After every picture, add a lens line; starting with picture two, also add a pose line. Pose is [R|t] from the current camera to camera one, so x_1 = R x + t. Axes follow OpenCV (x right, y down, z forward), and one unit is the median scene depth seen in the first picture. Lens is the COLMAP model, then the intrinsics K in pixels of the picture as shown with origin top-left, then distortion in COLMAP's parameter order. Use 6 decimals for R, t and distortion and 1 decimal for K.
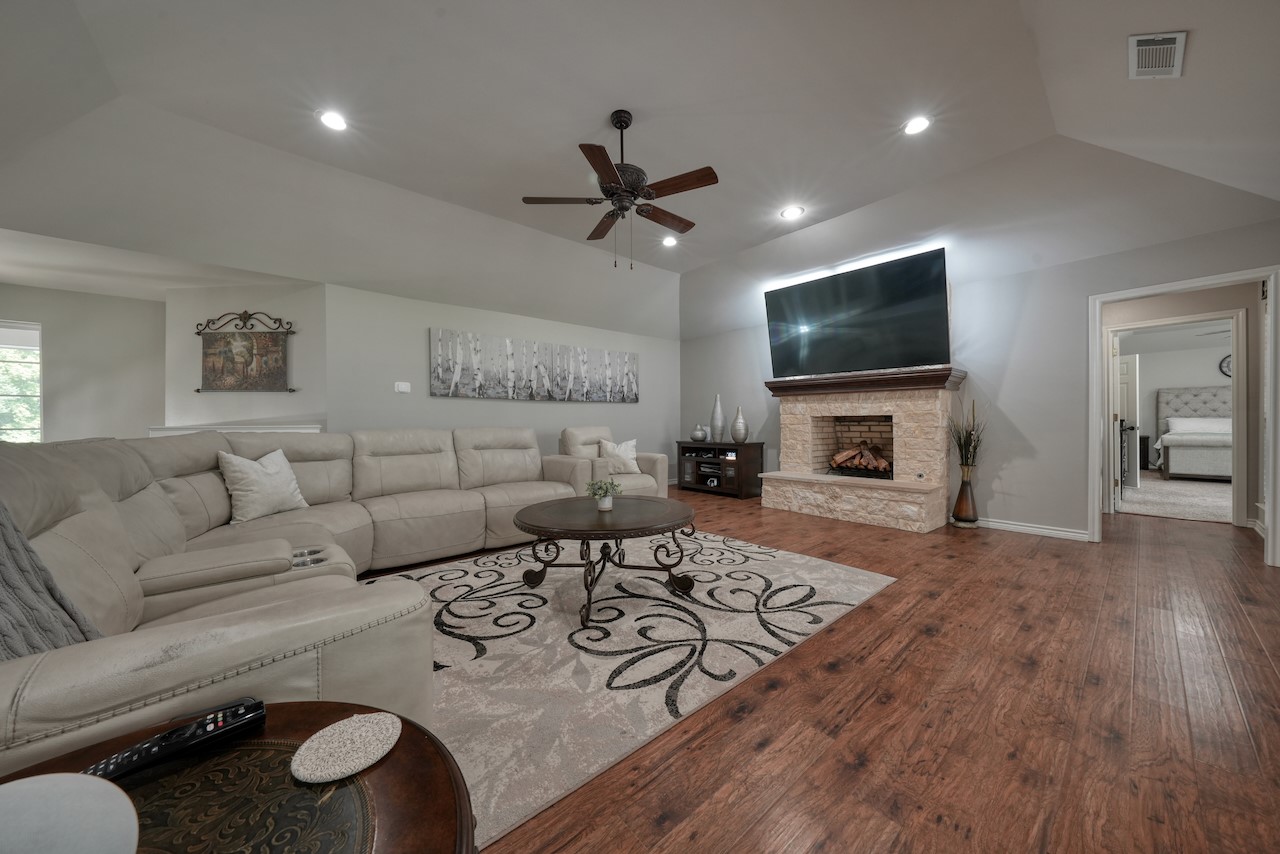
lens RADIAL K [[431.2, 0, 644.8], [0, 431.2, 425.7], [0, 0, 1]] dist [-0.003999, 0.000436]
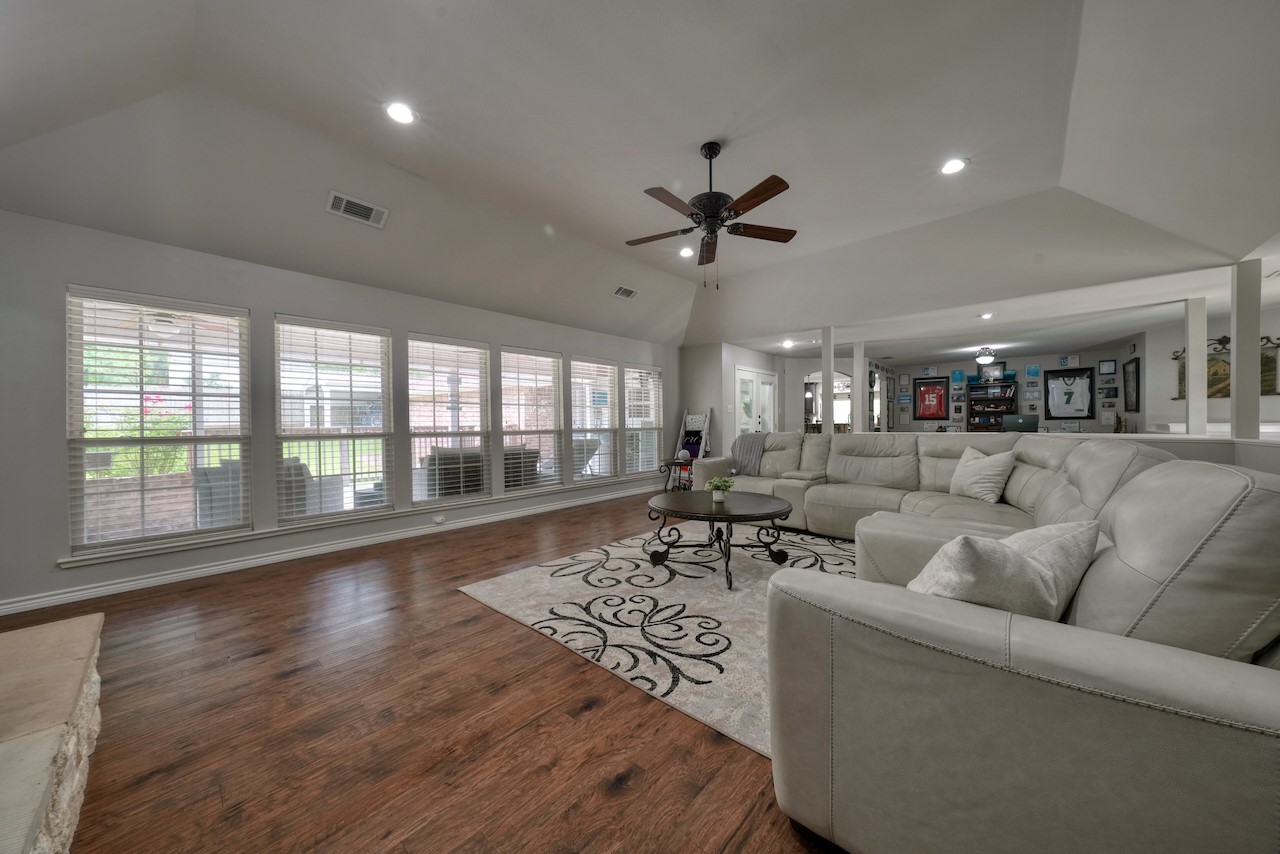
lens RADIAL K [[431.2, 0, 645.0], [0, 431.2, 421.0], [0, 0, 1]] dist [-0.003999, 0.000436]
pose [[-0.992027, 0.018662, -0.124639, 0.201669], [0.018997, 0.999818, -0.001500, -0.030924], [0.124588, -0.003856, -0.992201, 1.627214]]
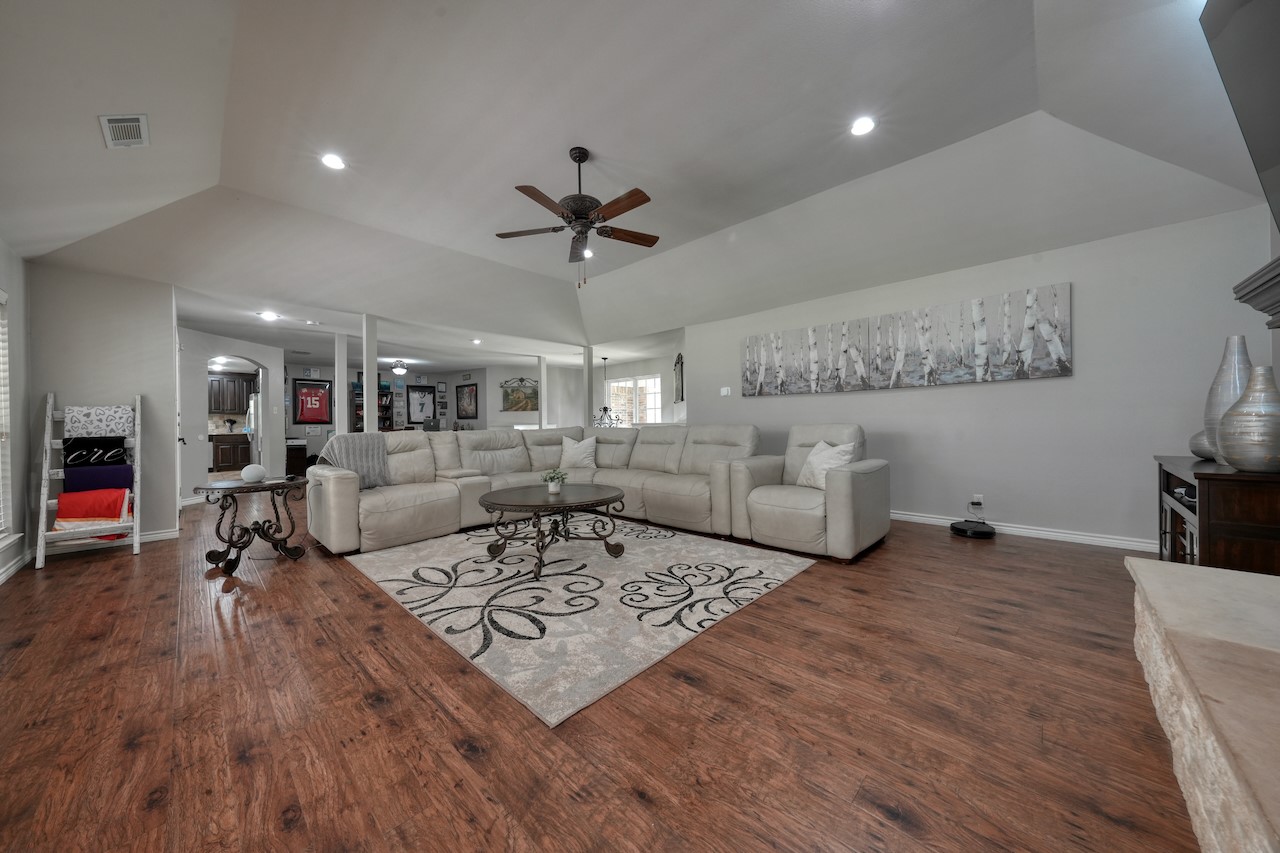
lens RADIAL K [[431.2, 0, 640.1], [0, 431.2, 423.5], [0, 0, 1]] dist [-0.003999, 0.000436]
pose [[0.096772, 0.008363, -0.995271, 0.867272], [0.010425, 0.999901, 0.009416, -0.013472], [0.995252, -0.011287, 0.096675, 0.824281]]
